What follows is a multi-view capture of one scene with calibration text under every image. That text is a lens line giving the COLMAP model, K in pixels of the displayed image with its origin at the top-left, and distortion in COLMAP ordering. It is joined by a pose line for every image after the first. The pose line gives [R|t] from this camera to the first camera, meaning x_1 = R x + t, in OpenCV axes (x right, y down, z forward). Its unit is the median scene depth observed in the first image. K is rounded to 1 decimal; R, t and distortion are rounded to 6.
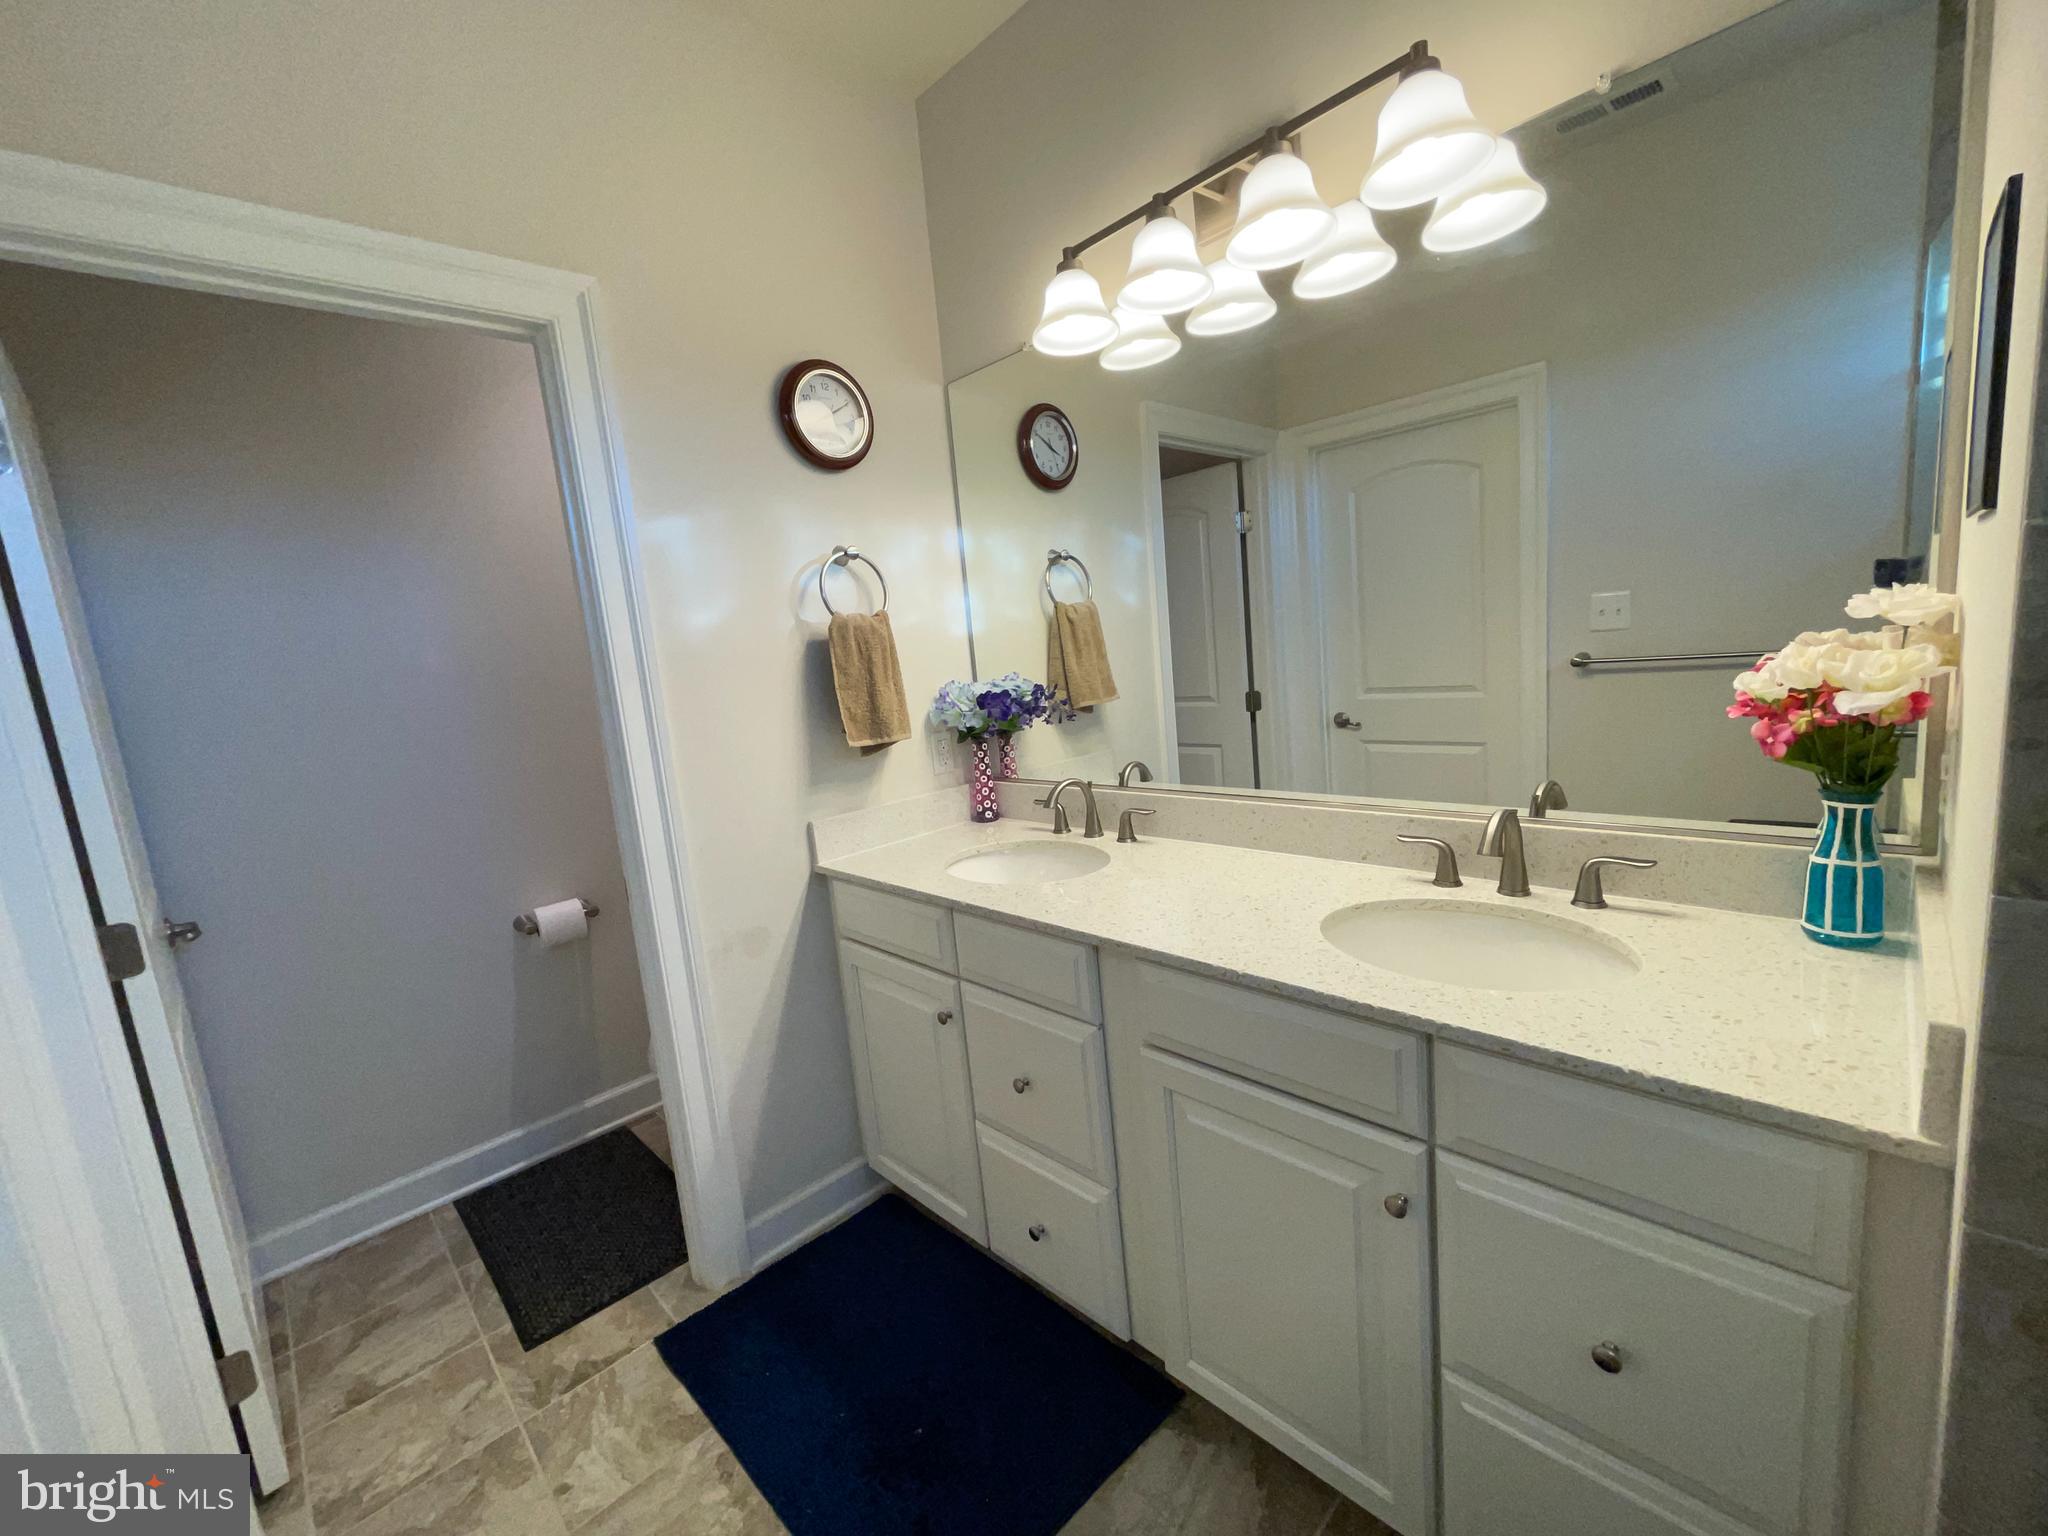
lens RADIAL K [[825.2, 0, 1027.7], [0, 825.2, 769.6], [0, 0, 1]] dist [0.000144, -0.000638]
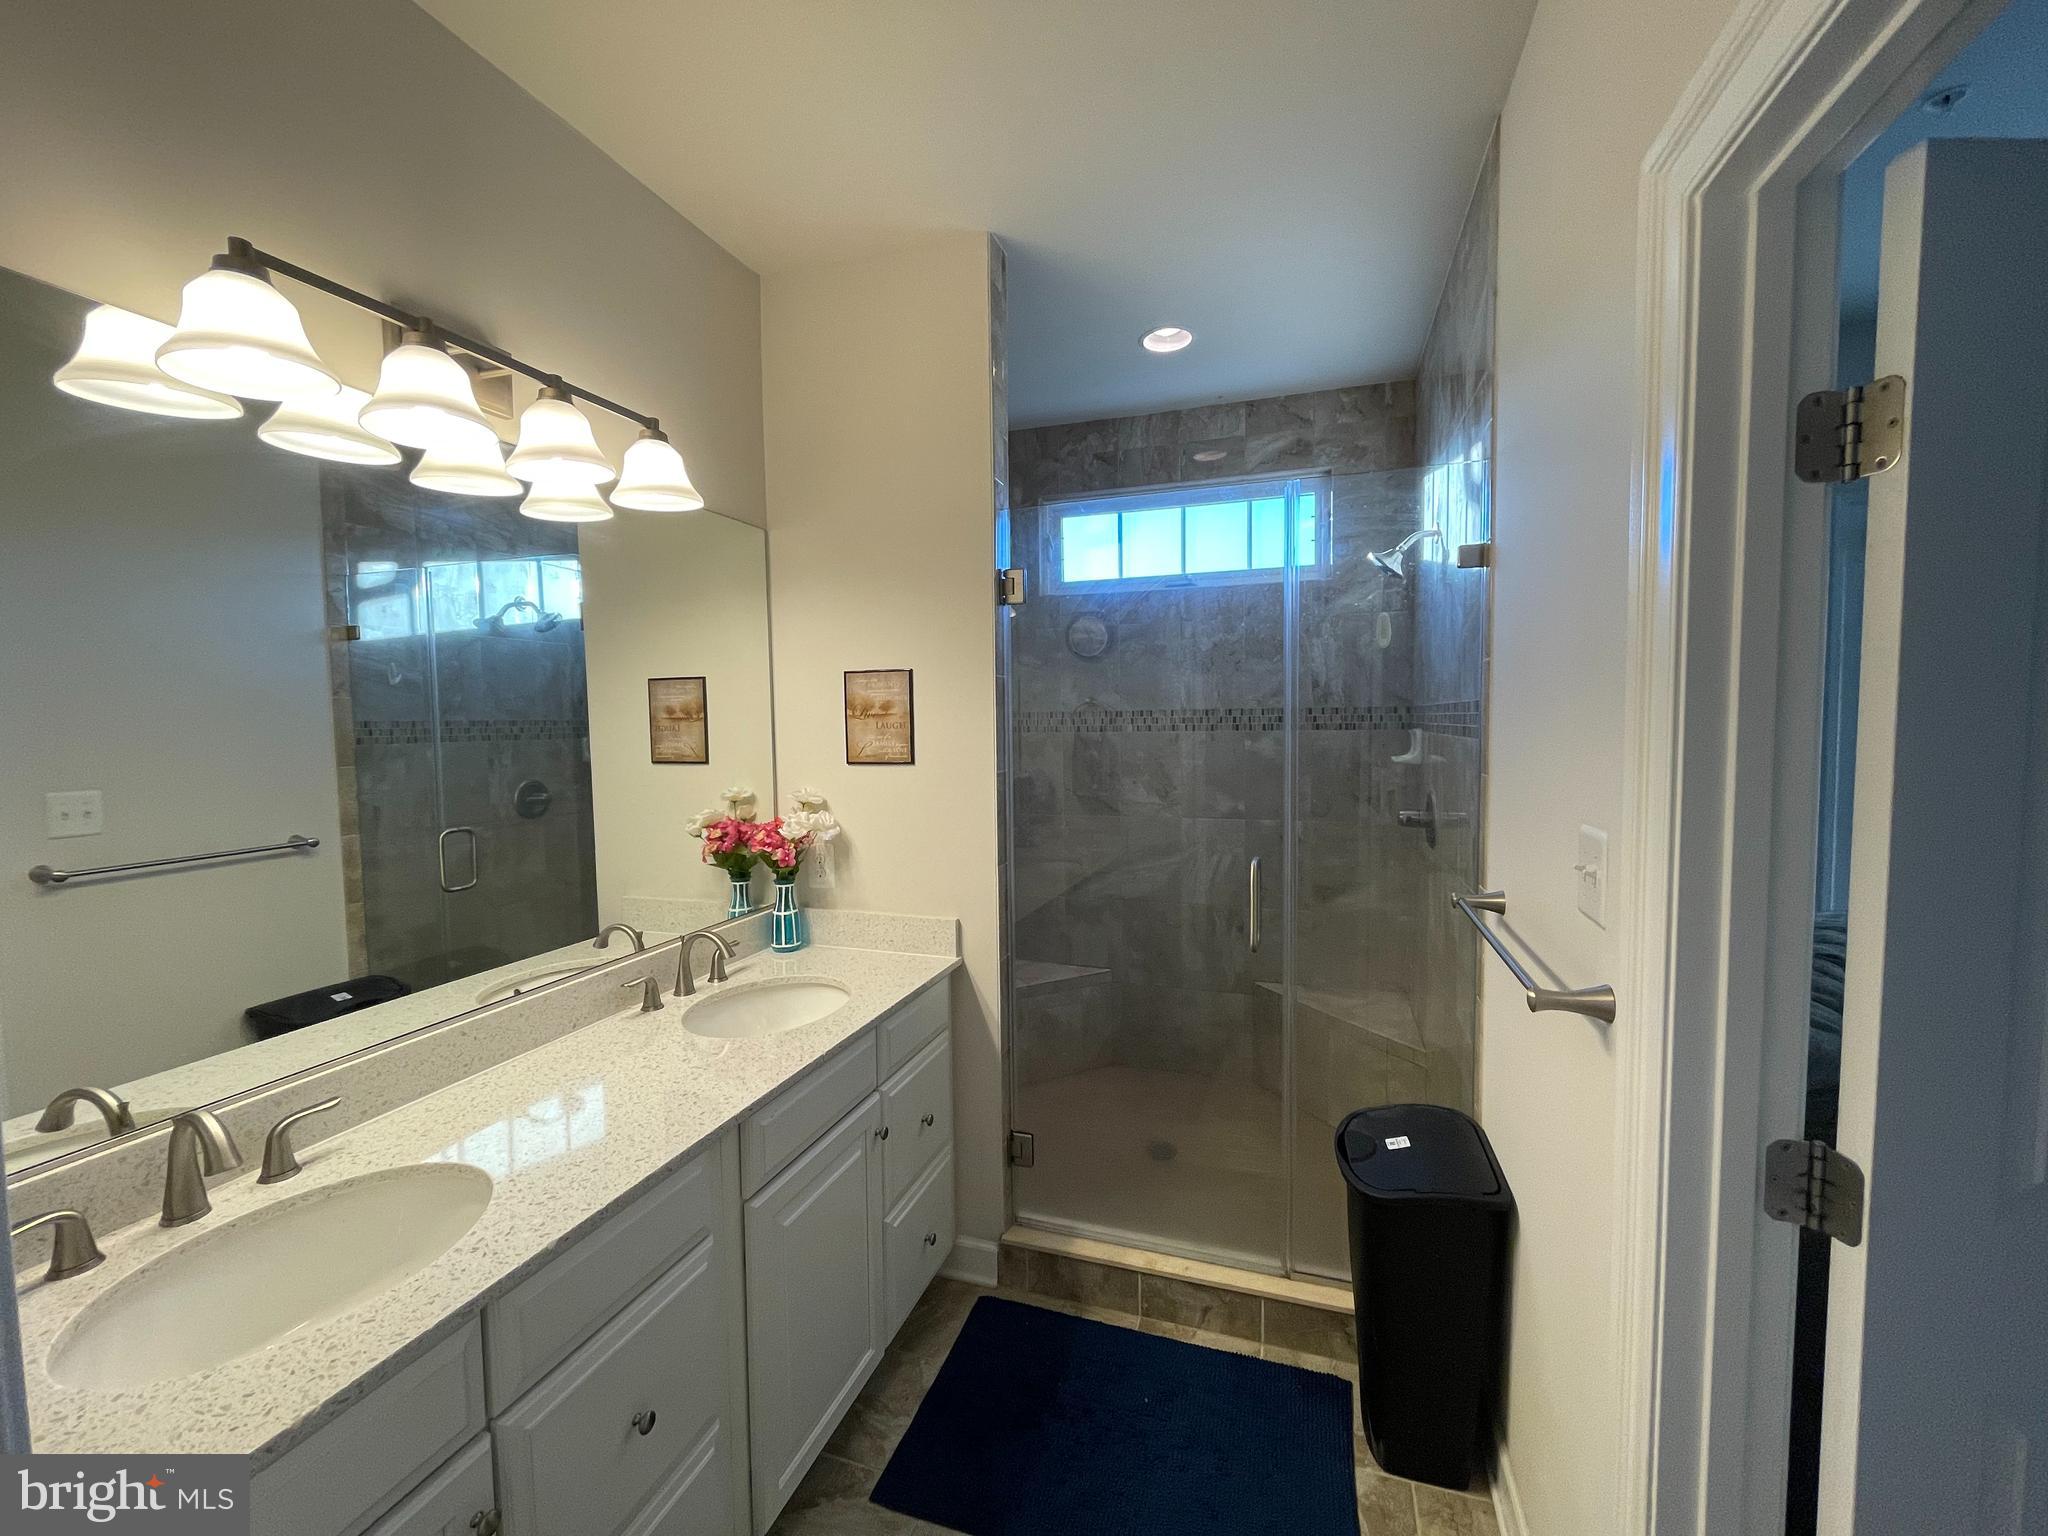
lens RADIAL K [[825.2, 0, 1027.7], [0, 825.2, 769.6], [0, 0, 1]] dist [0.000144, -0.000638]
pose [[-0.436405, 0.039332, 0.898890, -0.911944], [0.190588, 0.980415, 0.049630, -0.178281], [-0.879333, 0.192976, -0.435354, 0.963389]]
